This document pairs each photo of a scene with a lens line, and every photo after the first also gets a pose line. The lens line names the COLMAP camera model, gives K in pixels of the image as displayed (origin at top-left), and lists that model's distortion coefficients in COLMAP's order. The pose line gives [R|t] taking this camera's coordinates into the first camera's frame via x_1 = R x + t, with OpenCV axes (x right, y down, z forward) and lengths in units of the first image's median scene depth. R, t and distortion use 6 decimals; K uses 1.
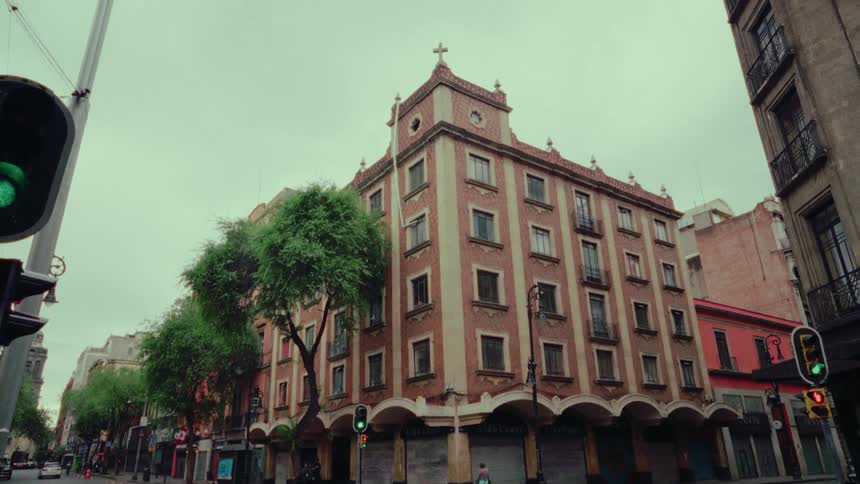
lens RADIAL K [[574.7, 0, 431.1], [0, 574.7, 246.4], [0, 0, 1]] dist [-0.048964, 0.060241]
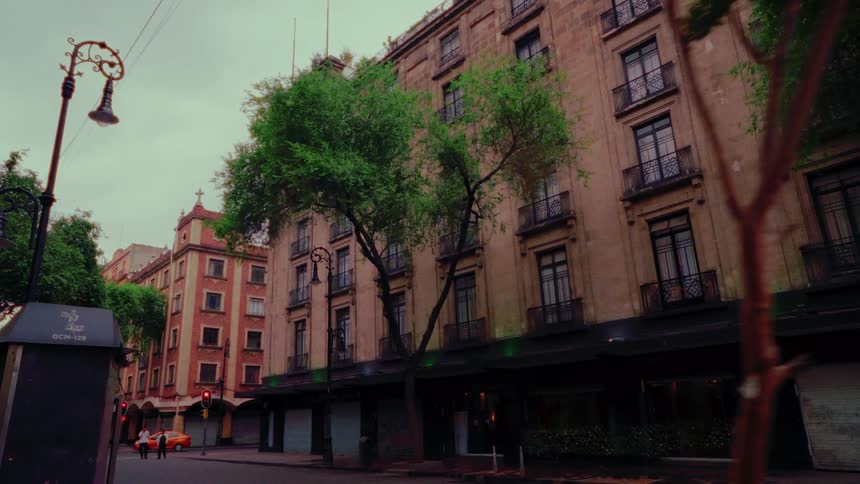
lens RADIAL K [[574.7, 0, 431.1], [0, 574.7, 246.4], [0, 0, 1]] dist [-0.048964, 0.060241]
pose [[0.994620, 0.027889, 0.099762, 0.607787], [-0.033262, 0.998061, 0.052607, -0.336613], [-0.098102, -0.055642, 0.993620, -0.873506]]
